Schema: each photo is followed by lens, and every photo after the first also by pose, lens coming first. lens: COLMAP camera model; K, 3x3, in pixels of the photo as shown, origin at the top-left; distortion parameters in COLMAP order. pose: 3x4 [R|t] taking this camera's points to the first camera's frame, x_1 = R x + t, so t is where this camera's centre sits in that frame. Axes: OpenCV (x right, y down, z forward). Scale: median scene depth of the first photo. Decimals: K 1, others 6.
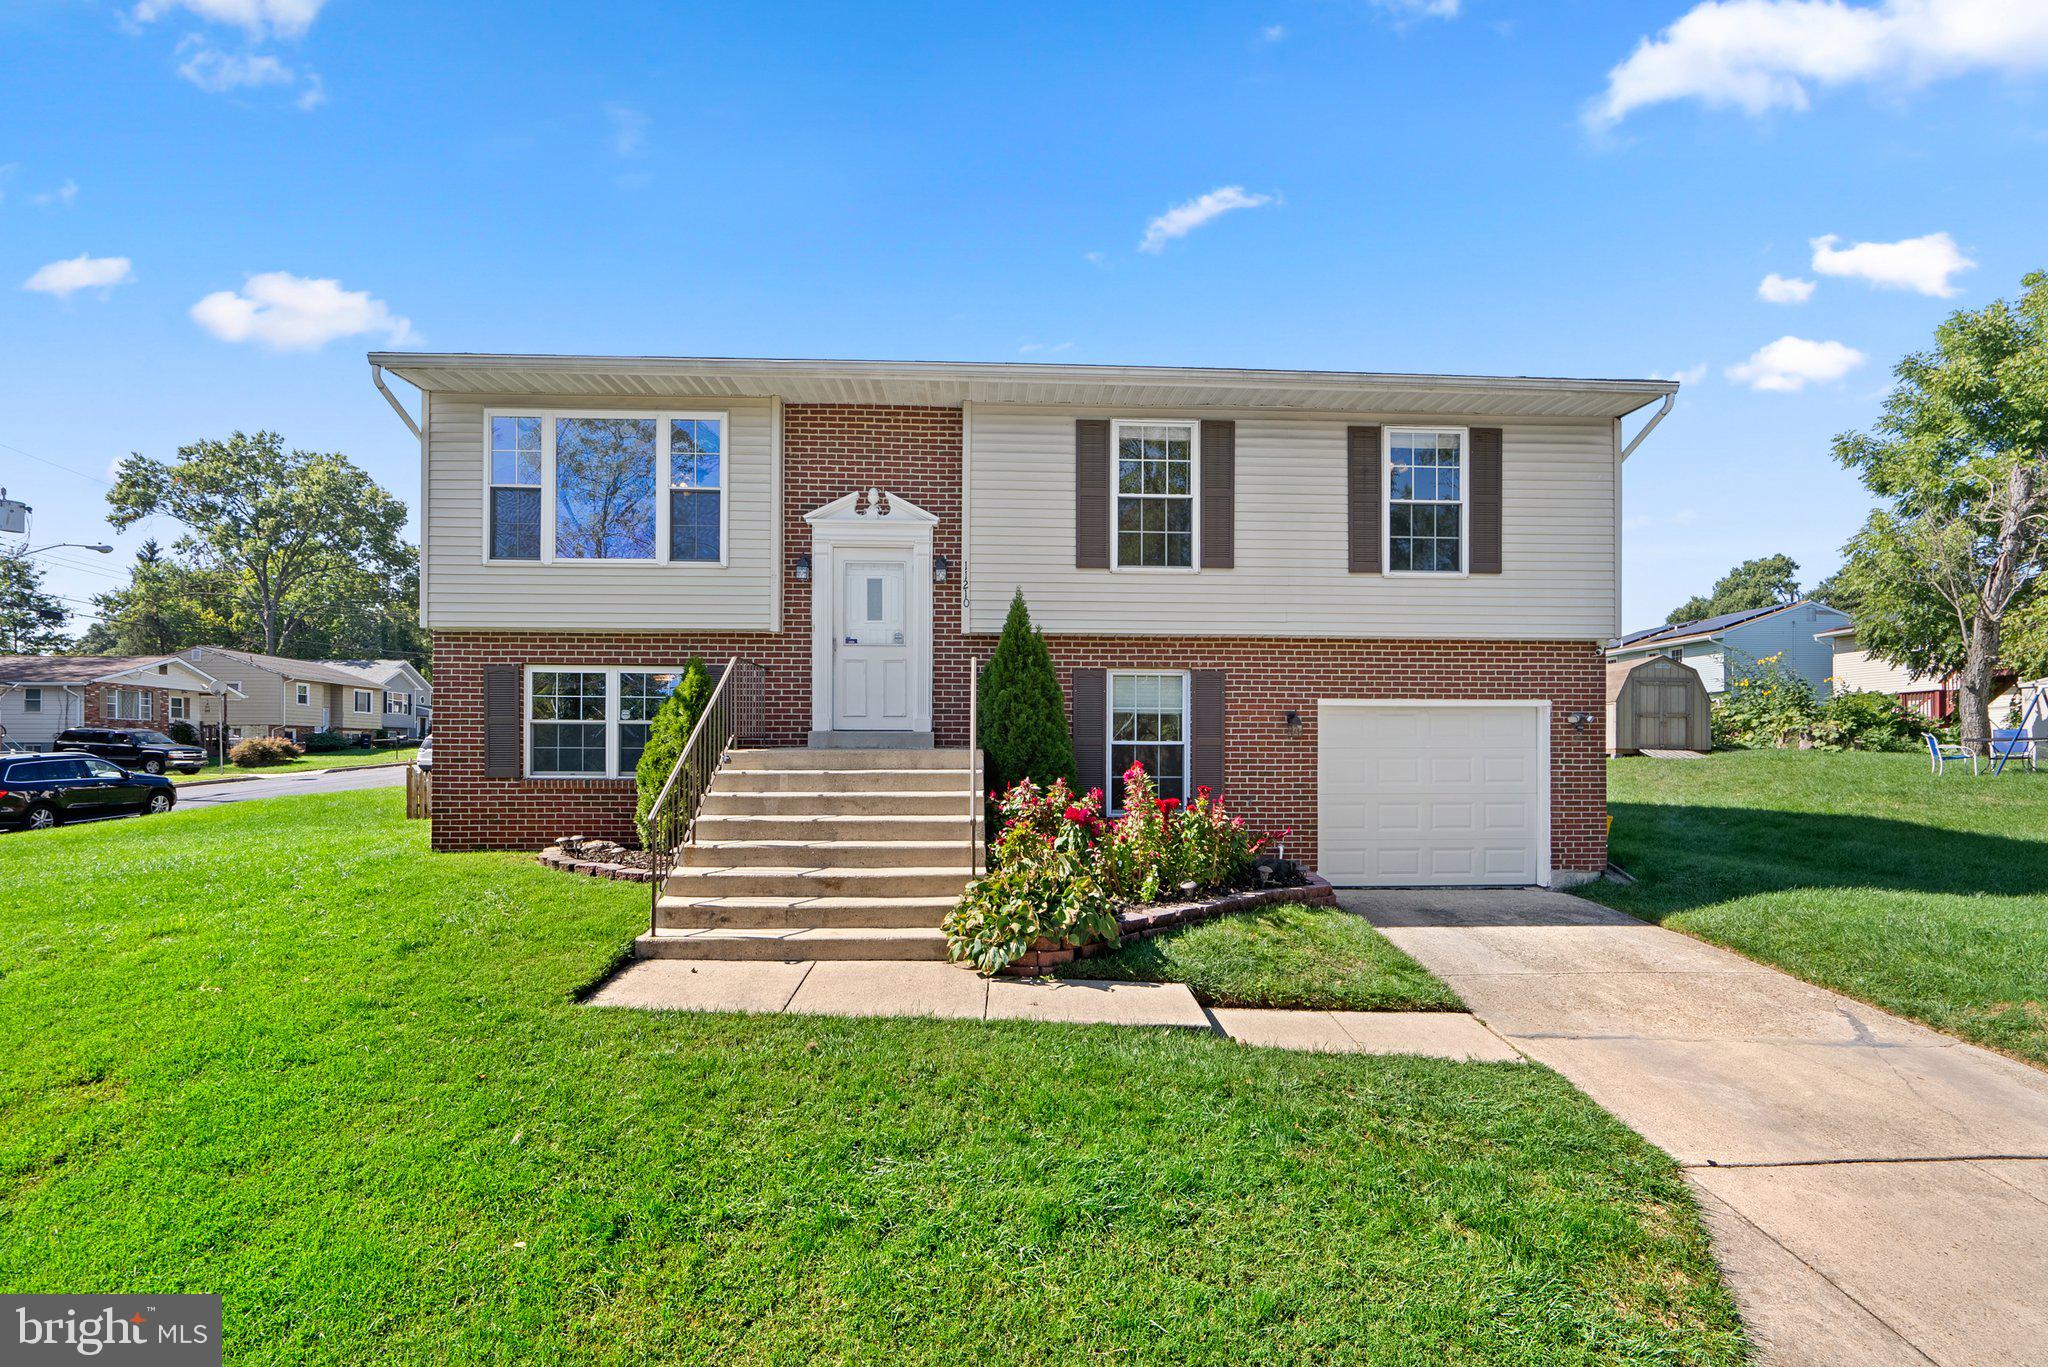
lens RADIAL K [[901.5, 0, 1024.2], [0, 901.5, 778.4], [0, 0, 1]] dist [-0.027583, -0.000037]
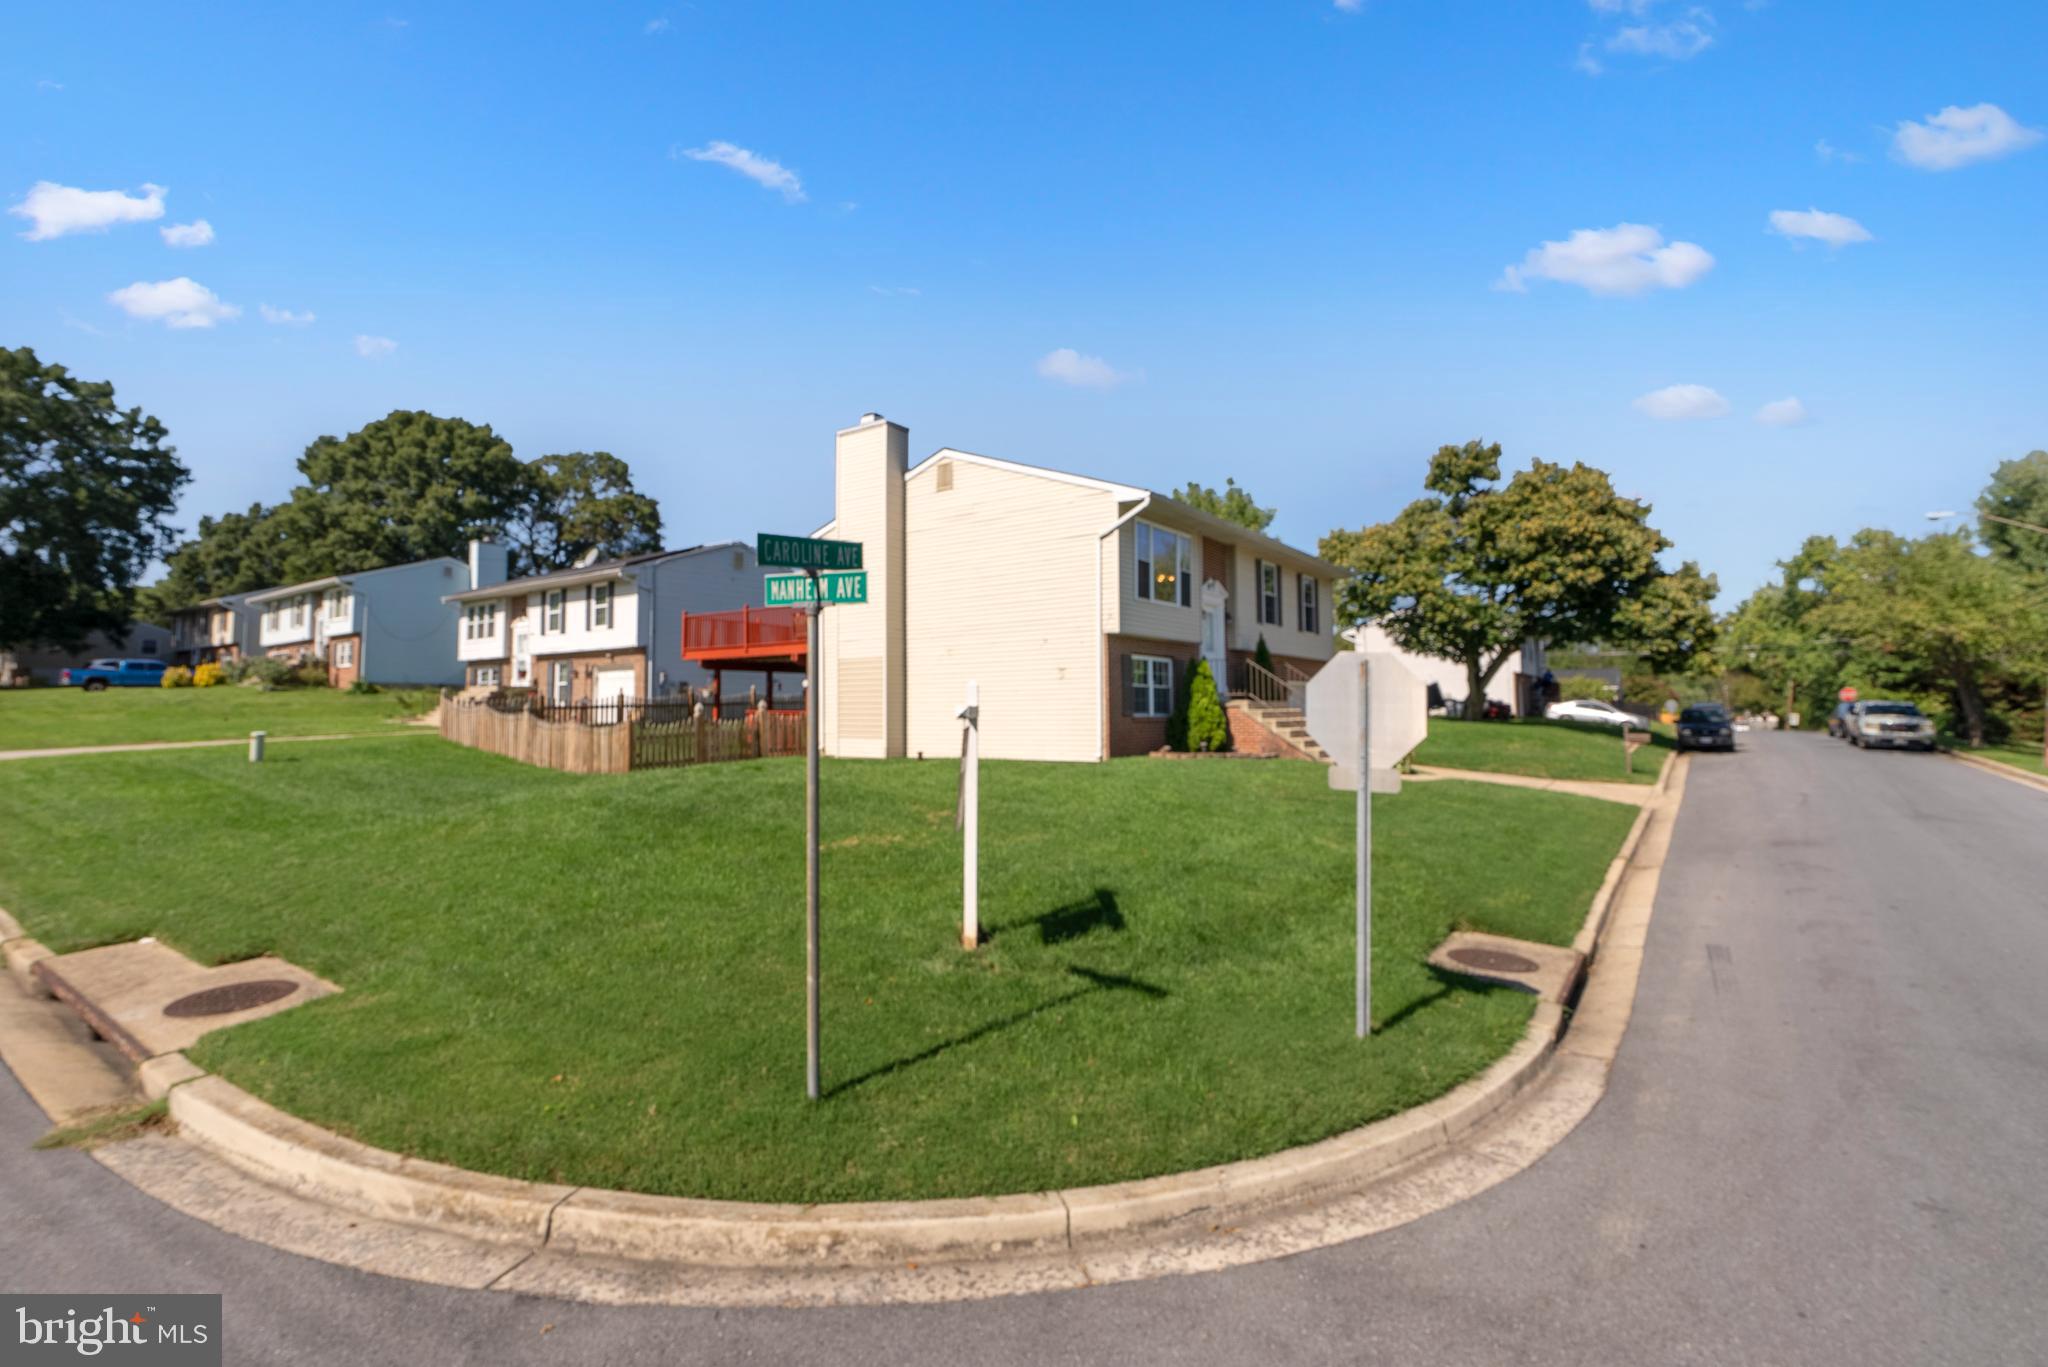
lens RADIAL K [[974.5, 0, 1024.0], [0, 974.5, 683.5], [0, 0, 1]] dist [-0.025242, -0.000274]
pose [[0.603110, 0.015746, 0.797503, -2.274691], [0.004652, 0.999719, -0.023256, -0.023298], [-0.797645, 0.017736, 0.602867, -0.022307]]
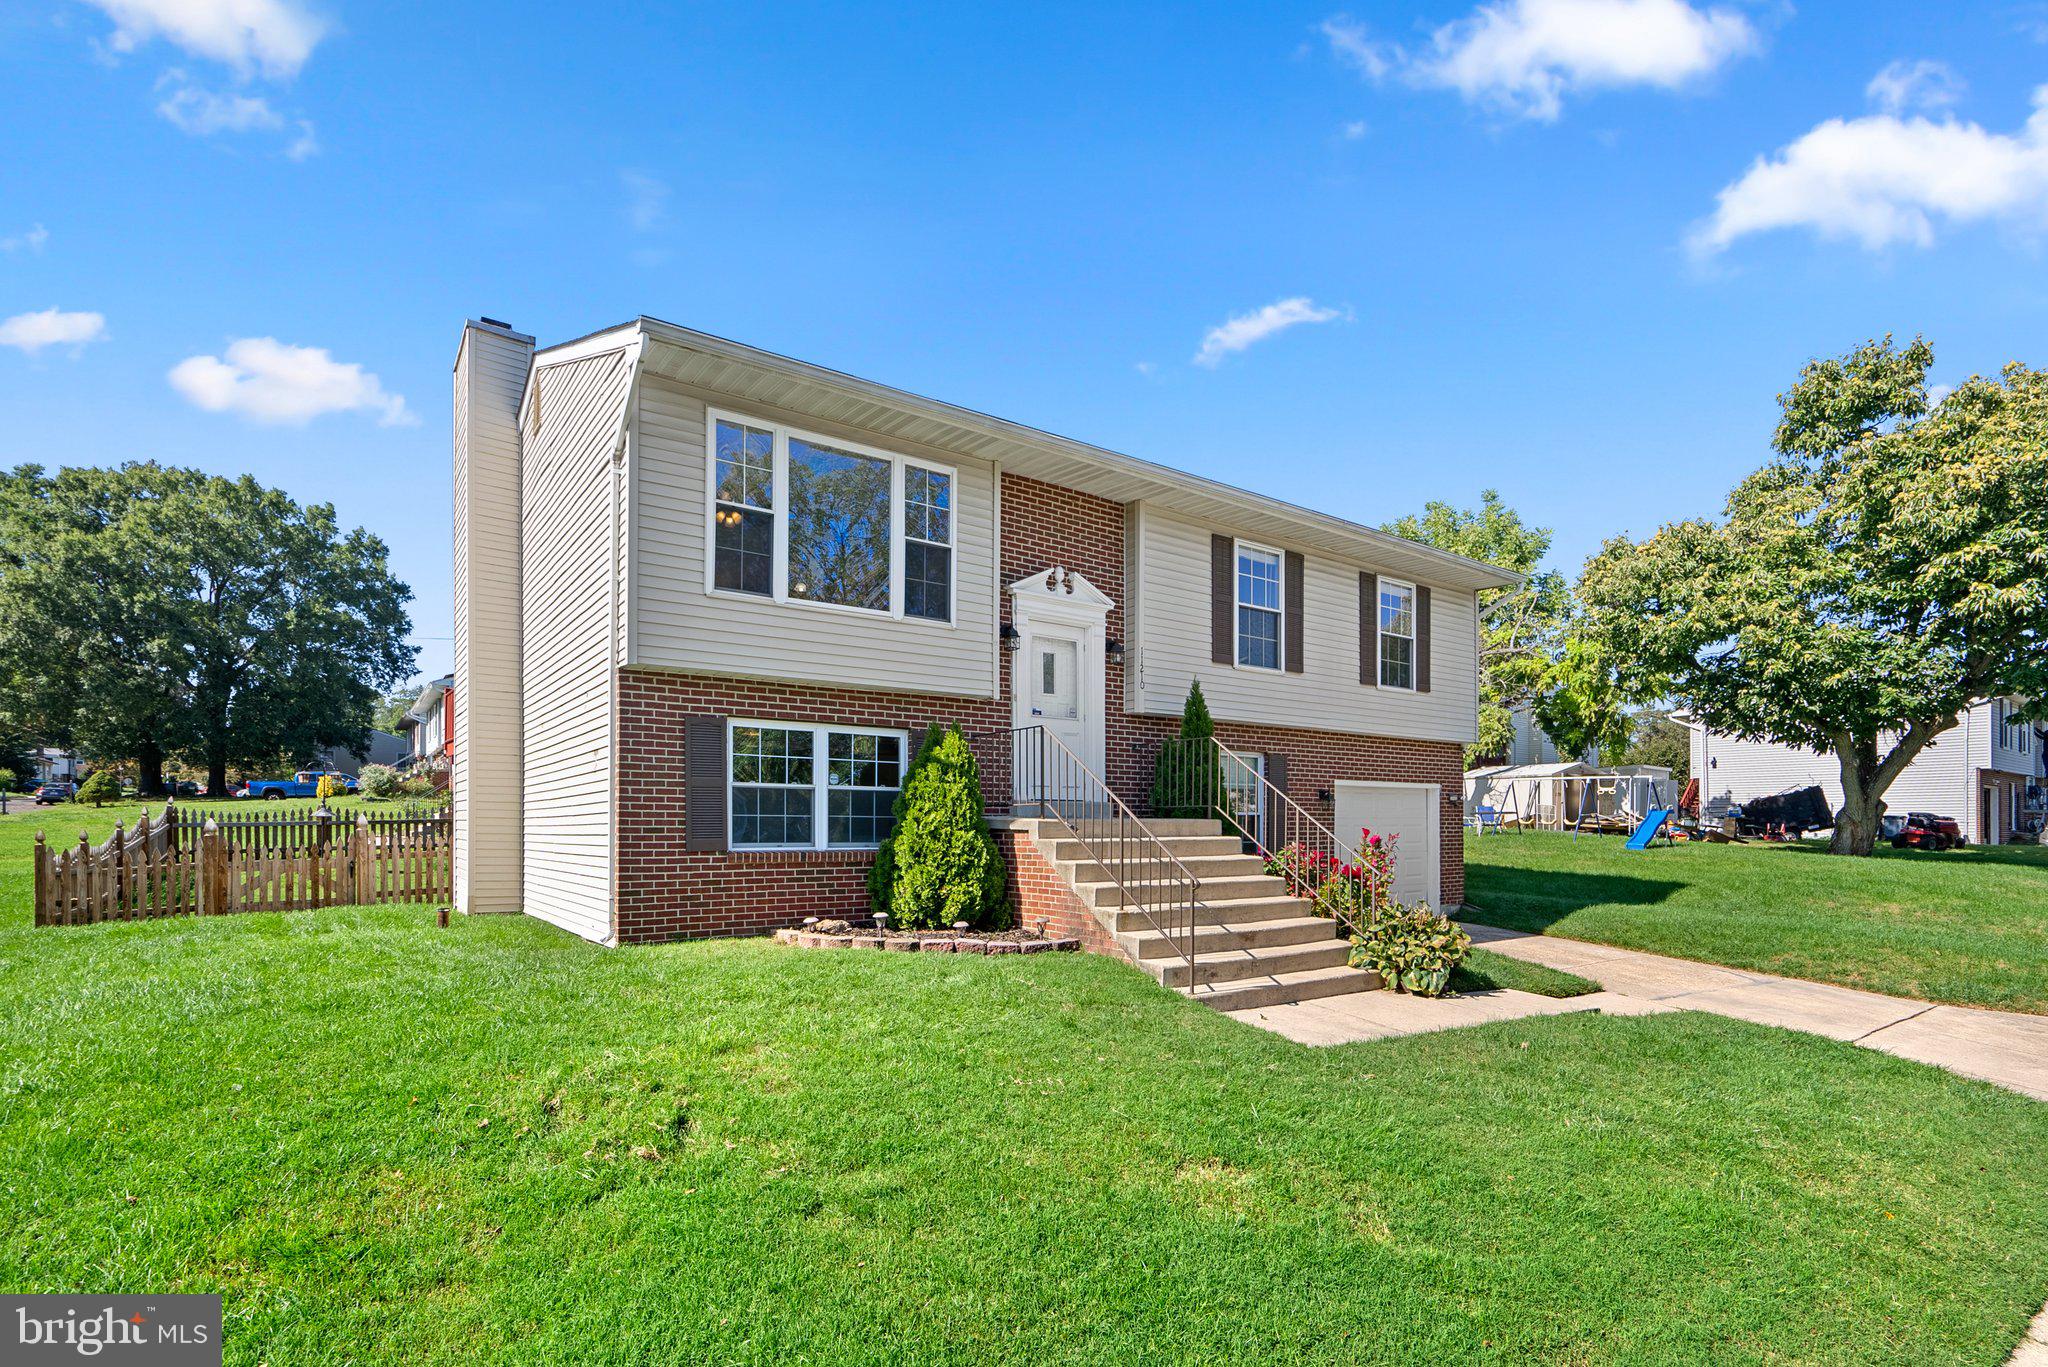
lens RADIAL K [[1028.3, 0, 1056.9], [0, 1028.3, 837.1], [0, 0, 1]] dist [-0.002669, -0.000152]
pose [[0.819628, -0.007643, 0.572846, -0.861084], [0.000685, 0.999923, 0.012362, -0.025476], [-0.572896, -0.009740, 0.819570, 0.027830]]
